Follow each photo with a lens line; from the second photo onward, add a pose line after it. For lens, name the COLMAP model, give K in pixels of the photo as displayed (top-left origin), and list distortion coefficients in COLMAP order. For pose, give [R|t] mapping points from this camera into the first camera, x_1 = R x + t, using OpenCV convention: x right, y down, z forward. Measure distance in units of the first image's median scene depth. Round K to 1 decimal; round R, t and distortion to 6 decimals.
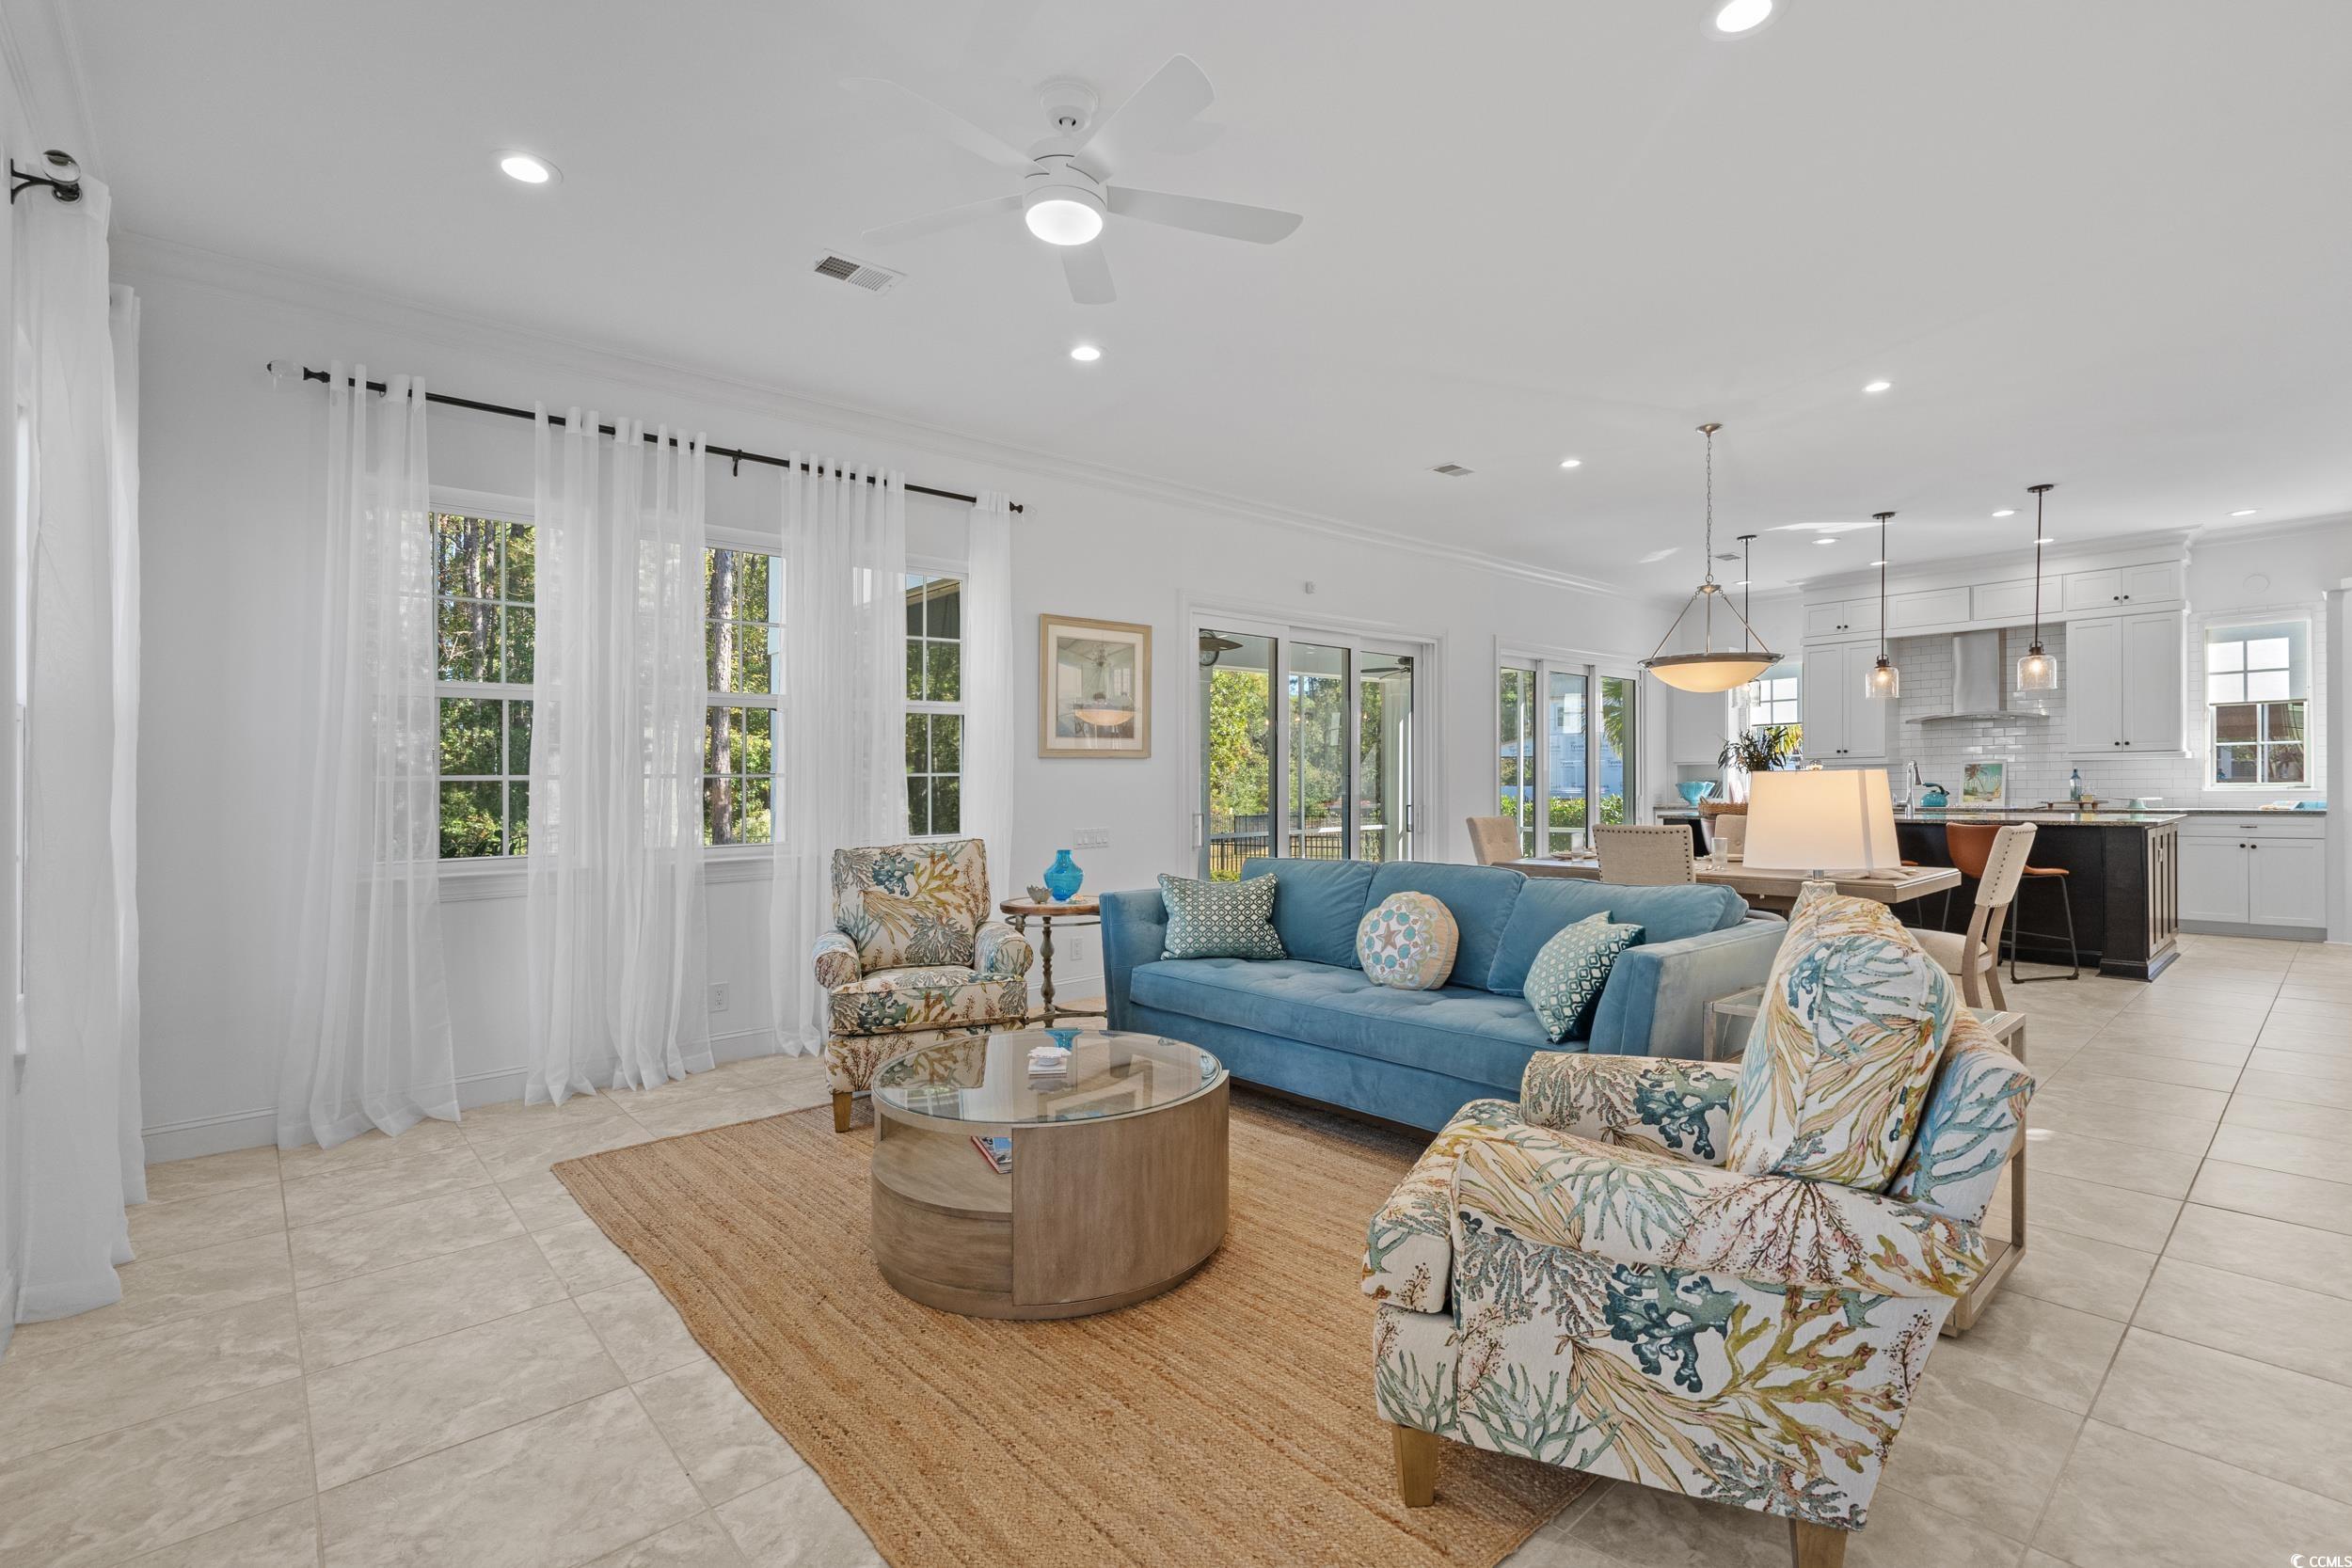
lens RADIAL K [[1073.2, 0, 1176.3], [0, 1073.2, 796.5], [0, 0, 1]] dist [-0.003765, 0.001282]
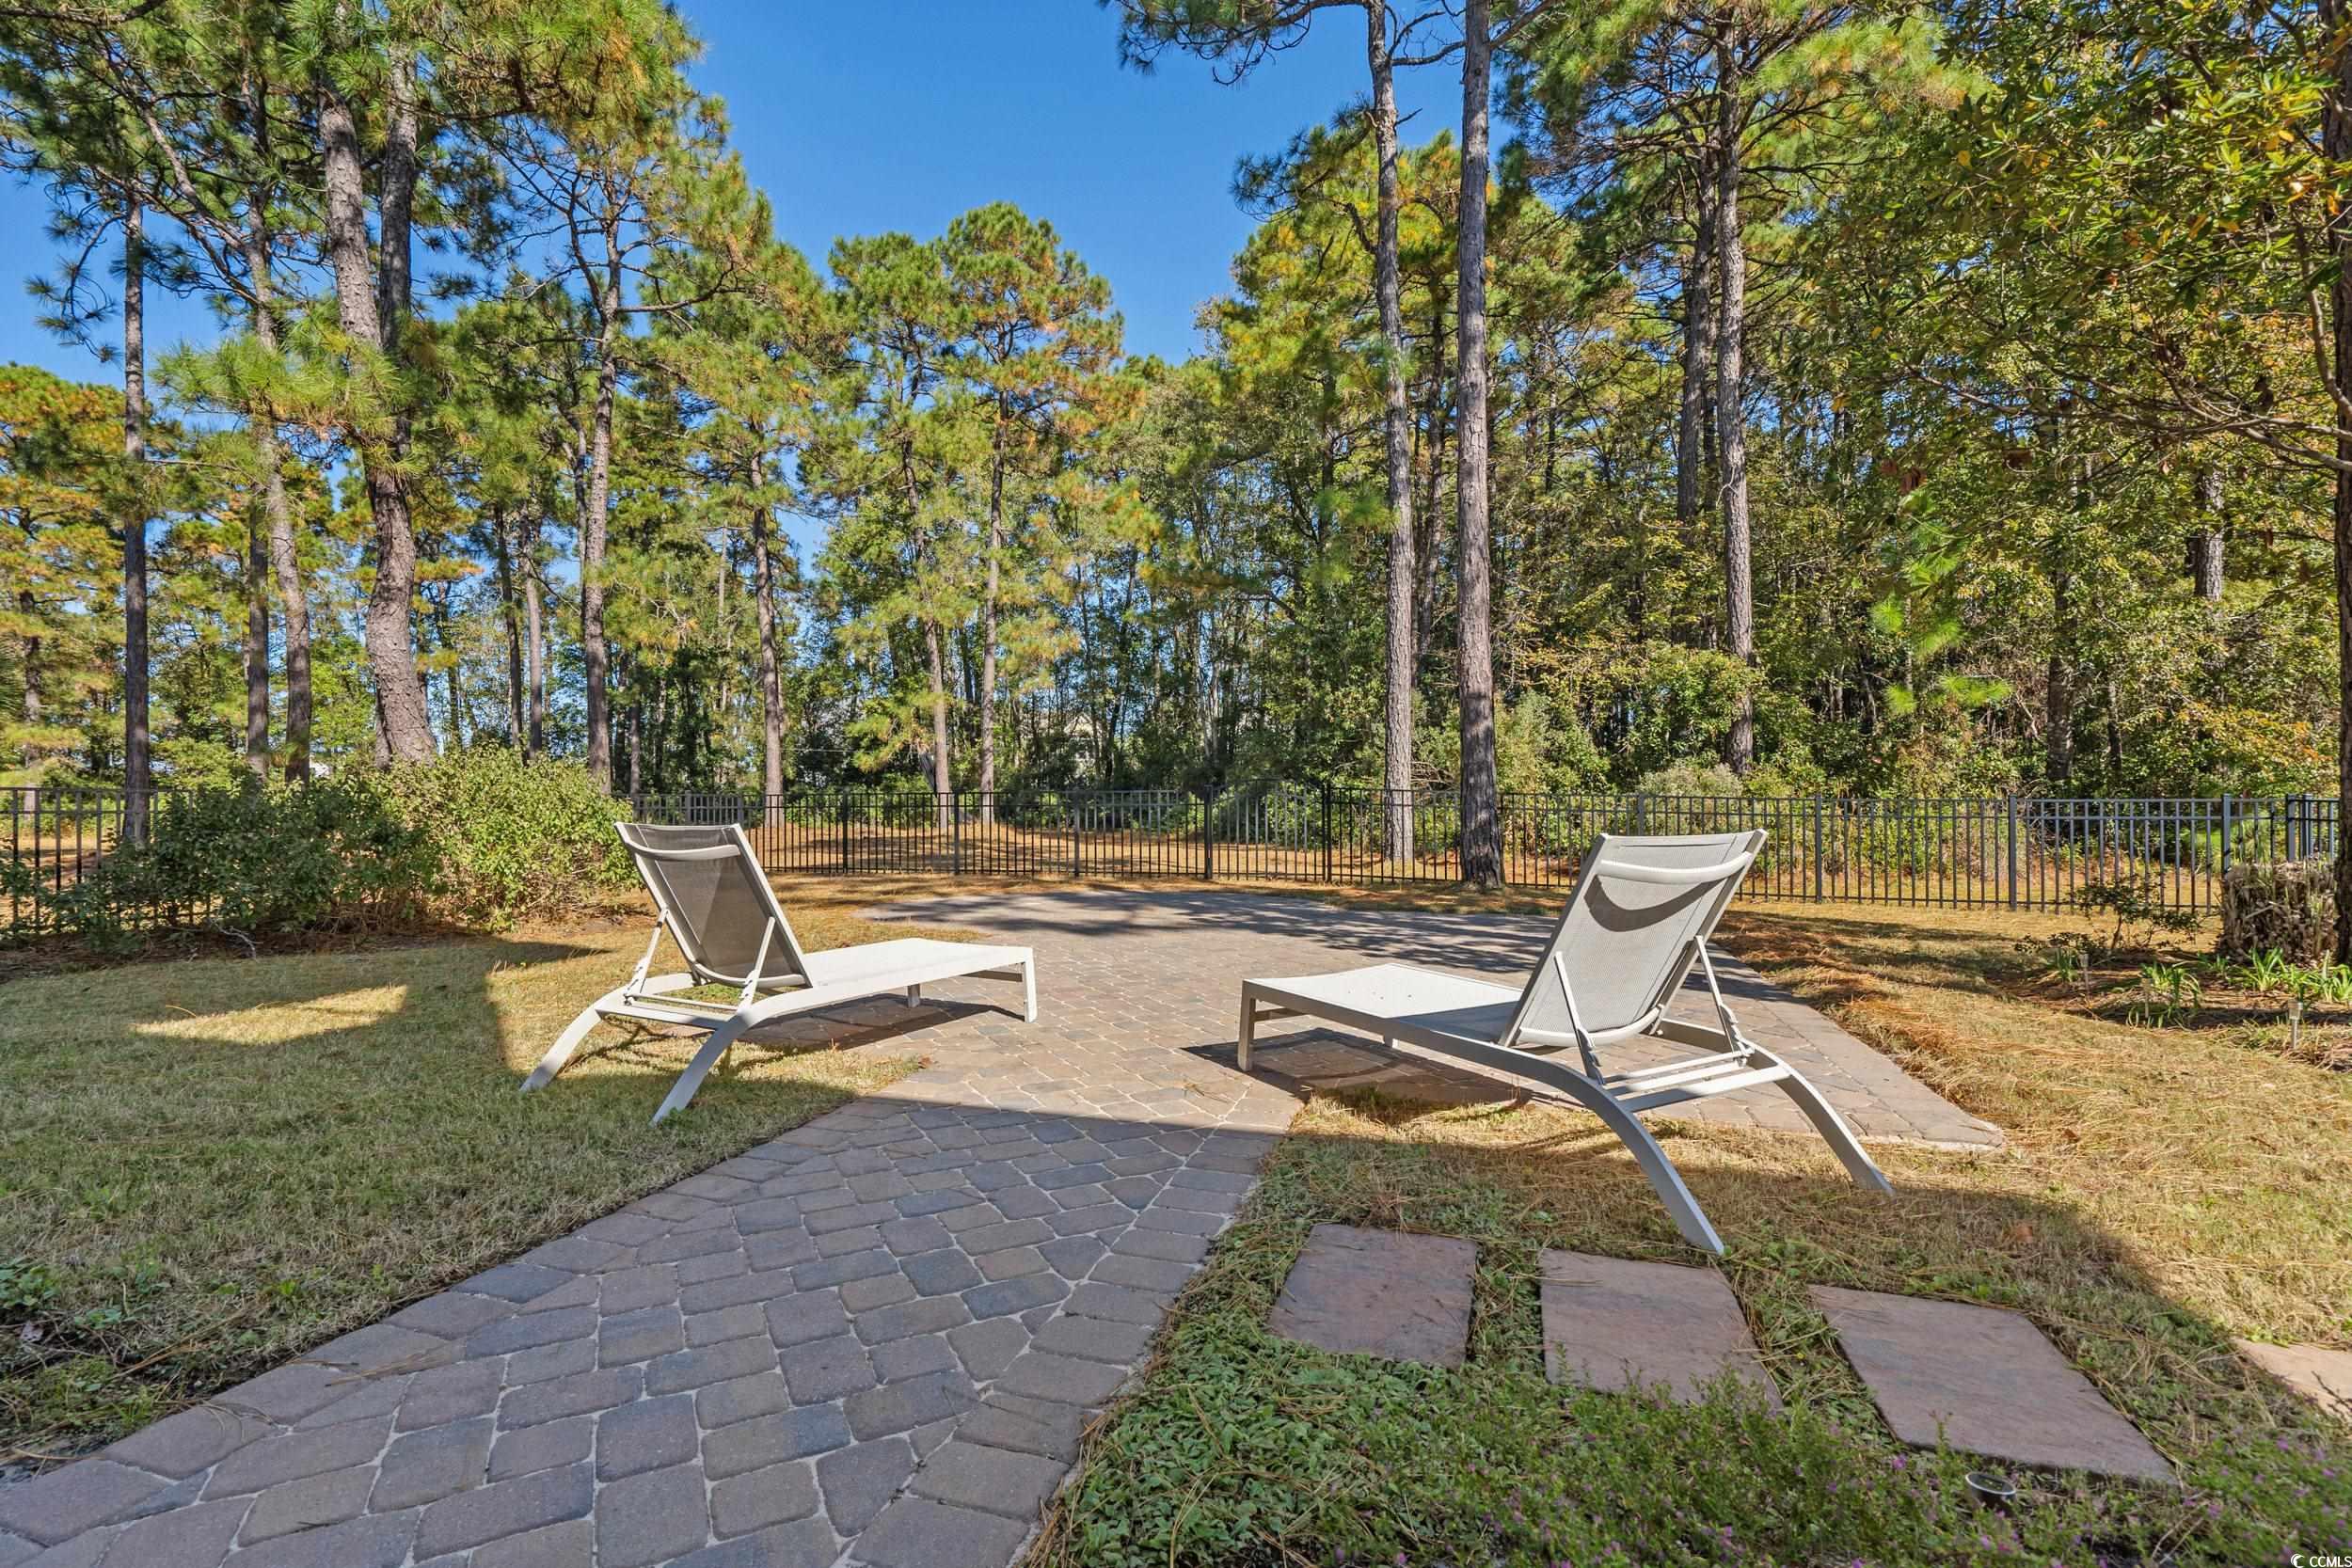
lens RADIAL K [[1073.2, 0, 1175.6], [0, 1073.2, 794.8], [0, 0, 1]] dist [-0.003765, 0.001282]
pose [[0.526502, 0.007673, -0.850139, -0.097208], [-0.008210, 0.999959, 0.003941, 0.100119], [0.850134, 0.004905, 0.526543, 1.464897]]
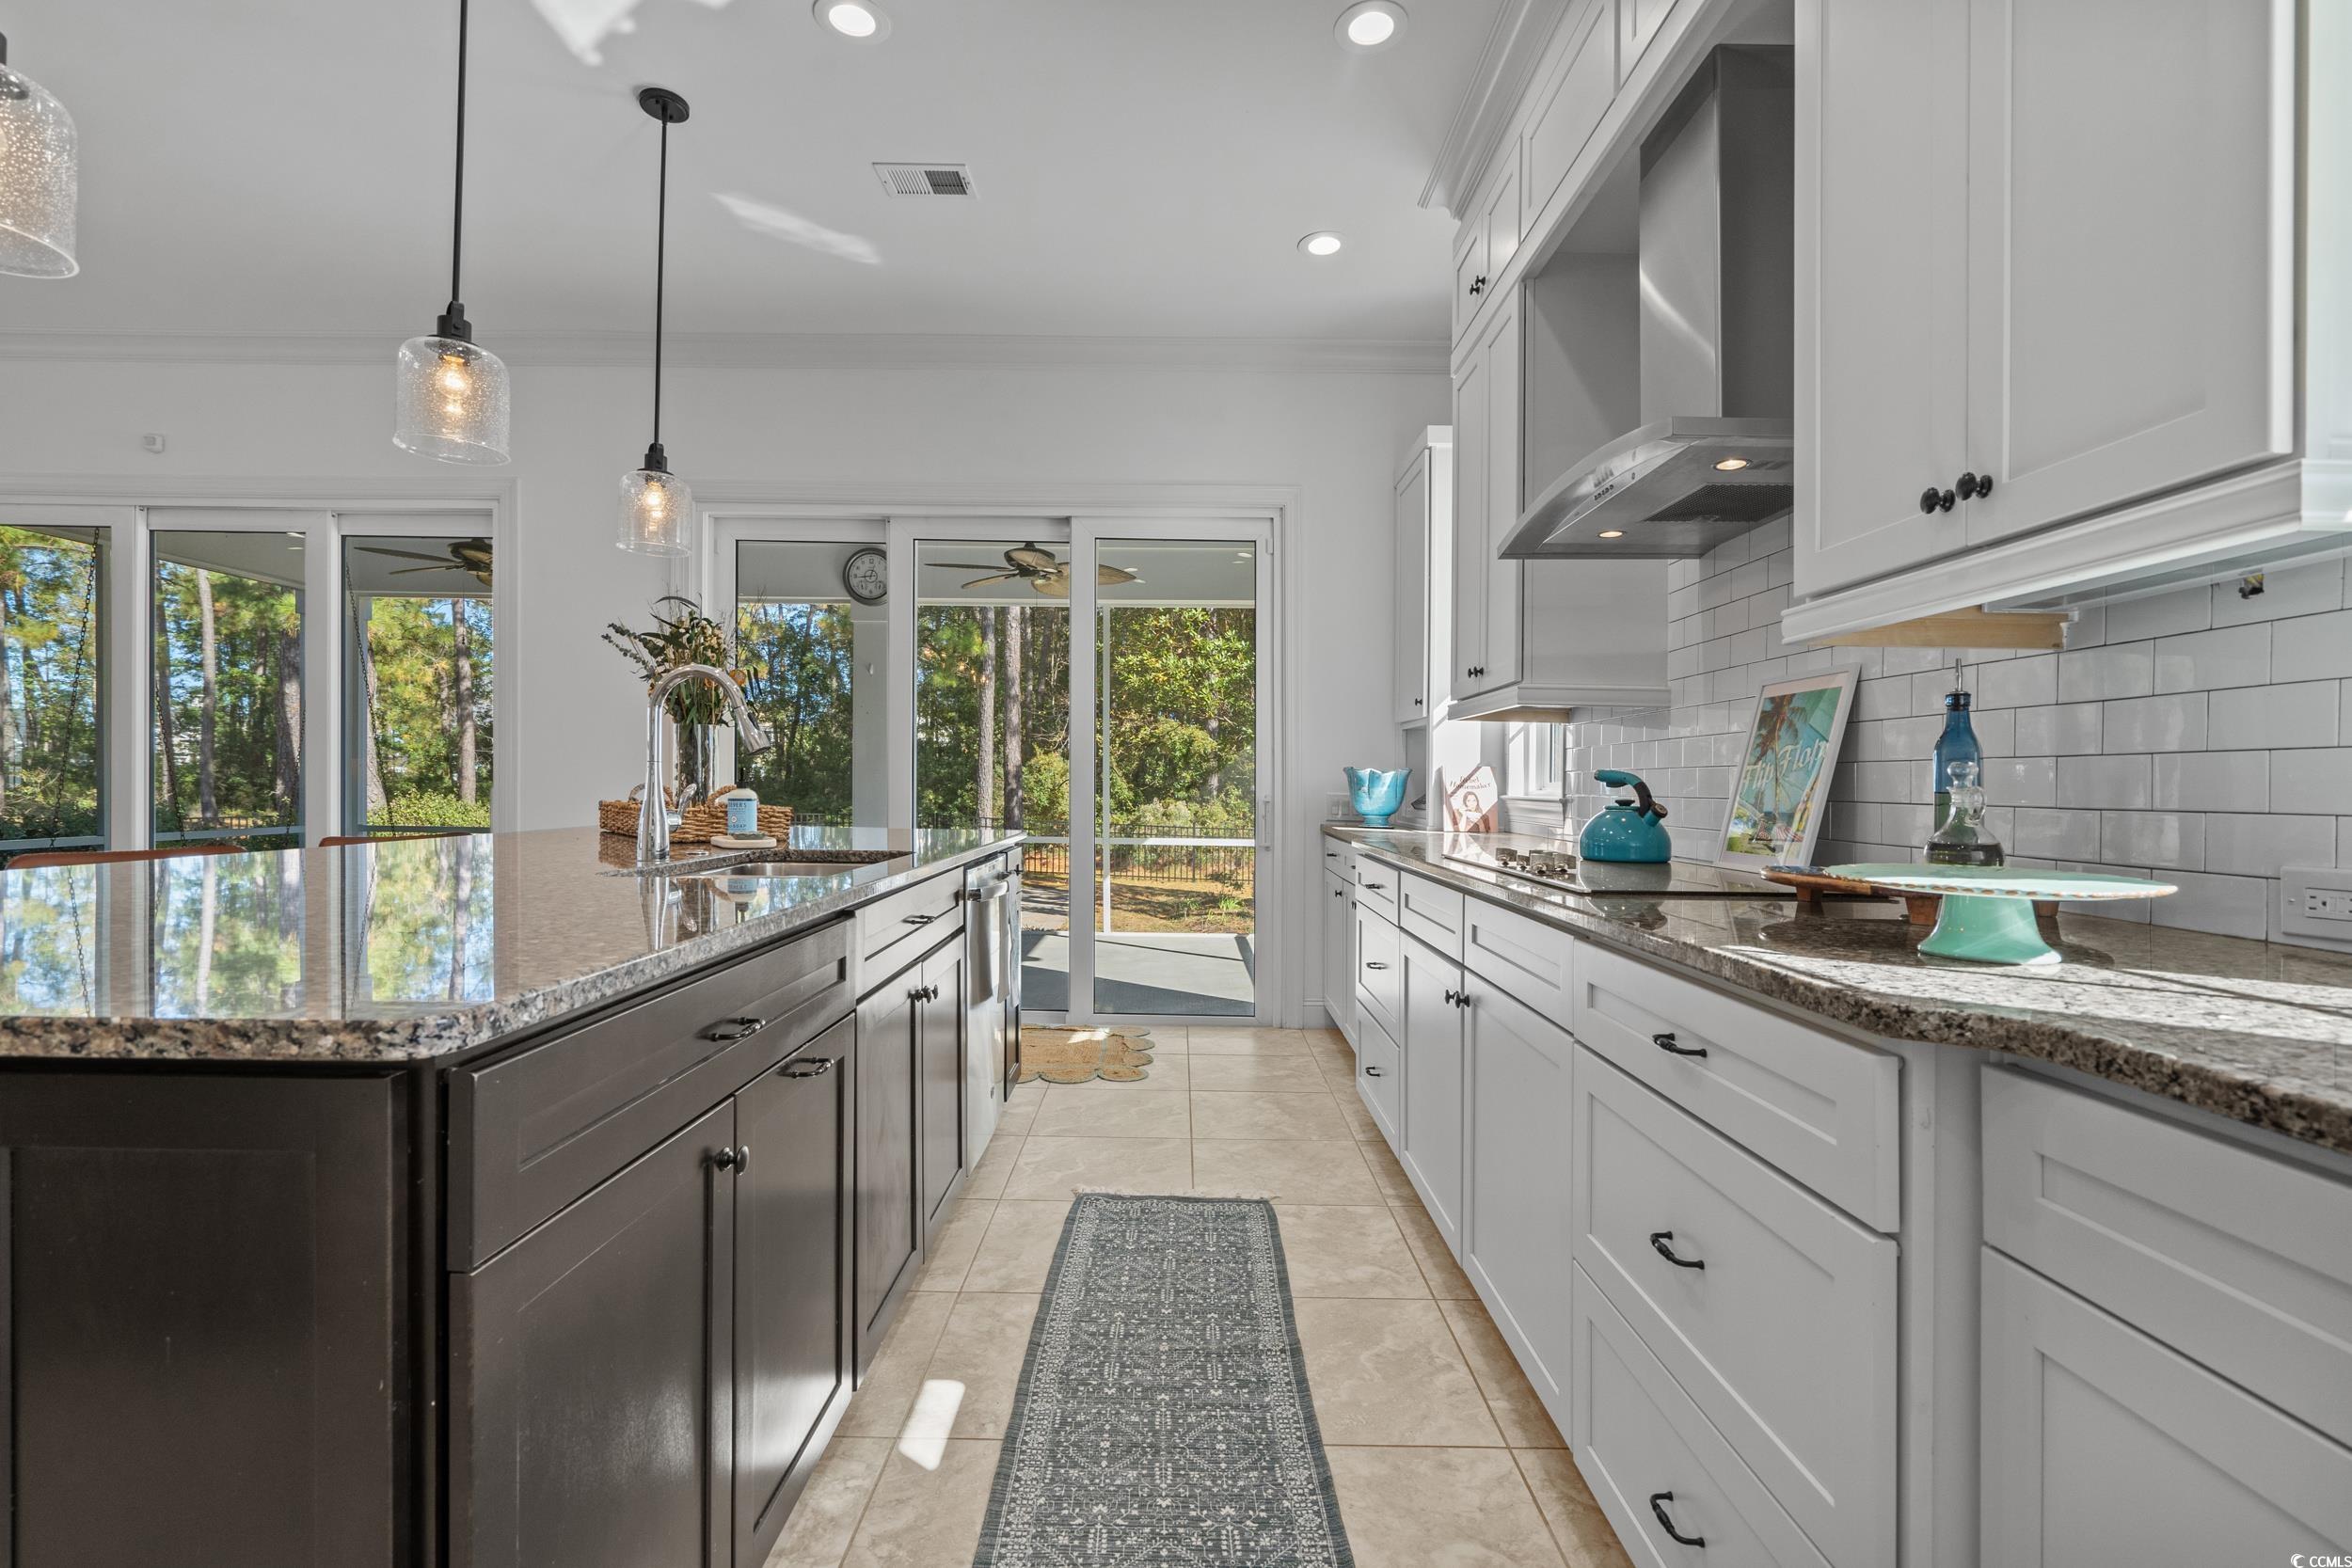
lens RADIAL K [[1073.2, 0, 1168.7], [0, 1073.2, 790.9], [0, 0, 1]] dist [-0.003765, 0.001282]
pose [[0.743716, 0.028776, -0.667876, 0.944146], [-0.033332, 0.999427, 0.005943, -0.006737], [0.667664, 0.017842, 0.744249, 0.856985]]
